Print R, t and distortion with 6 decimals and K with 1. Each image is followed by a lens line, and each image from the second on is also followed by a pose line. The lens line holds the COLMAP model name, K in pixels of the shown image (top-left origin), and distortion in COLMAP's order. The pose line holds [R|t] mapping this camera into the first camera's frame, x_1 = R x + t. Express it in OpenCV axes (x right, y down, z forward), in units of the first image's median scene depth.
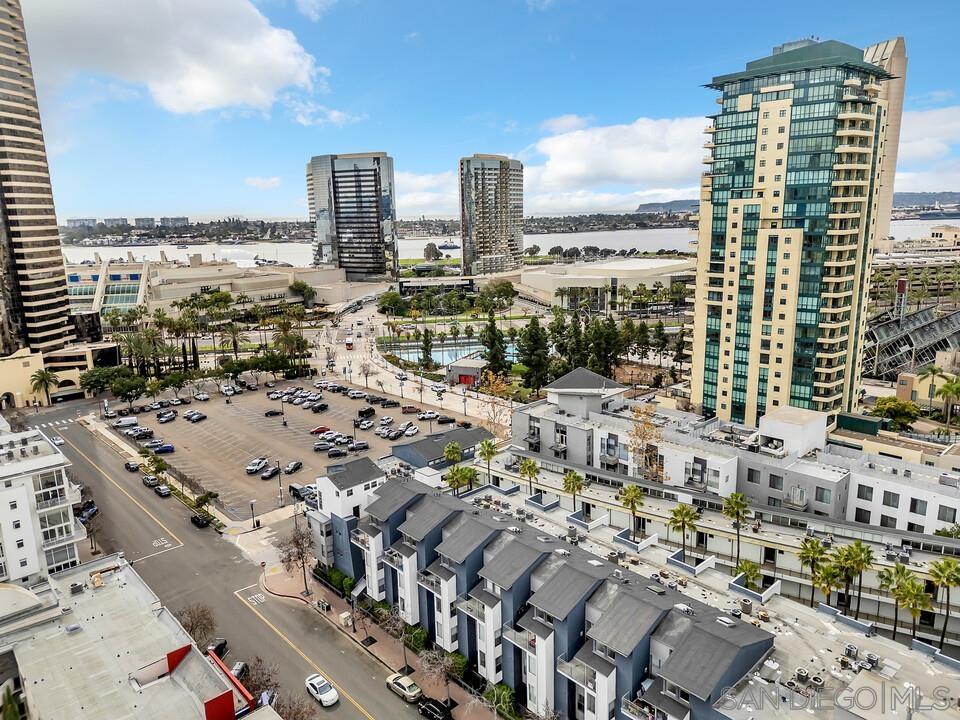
lens RADIAL K [[671.5, 0, 468.9], [0, 671.5, 353.5], [0, 0, 1]] dist [0.036117, -0.047440]
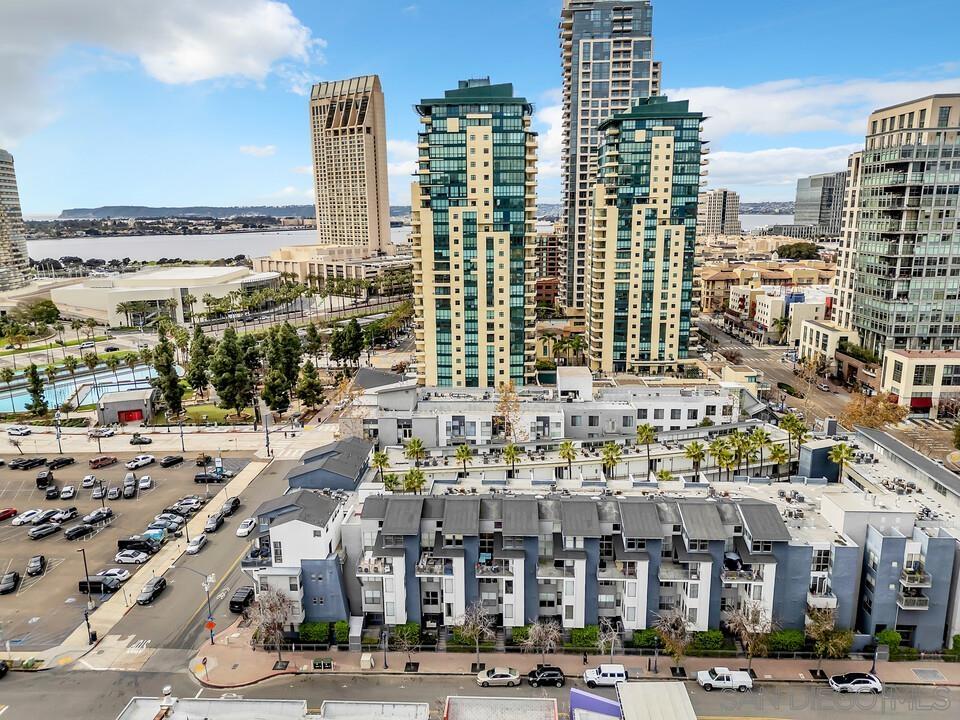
lens RADIAL K [[671.5, 0, 477.2], [0, 671.5, 365.6], [0, 0, 1]] dist [0.036117, -0.047440]
pose [[0.692557, -0.143431, 0.706960, -0.451228], [0.139611, 0.988154, 0.063714, -0.024421], [-0.707724, 0.054573, 0.704378, 0.162229]]
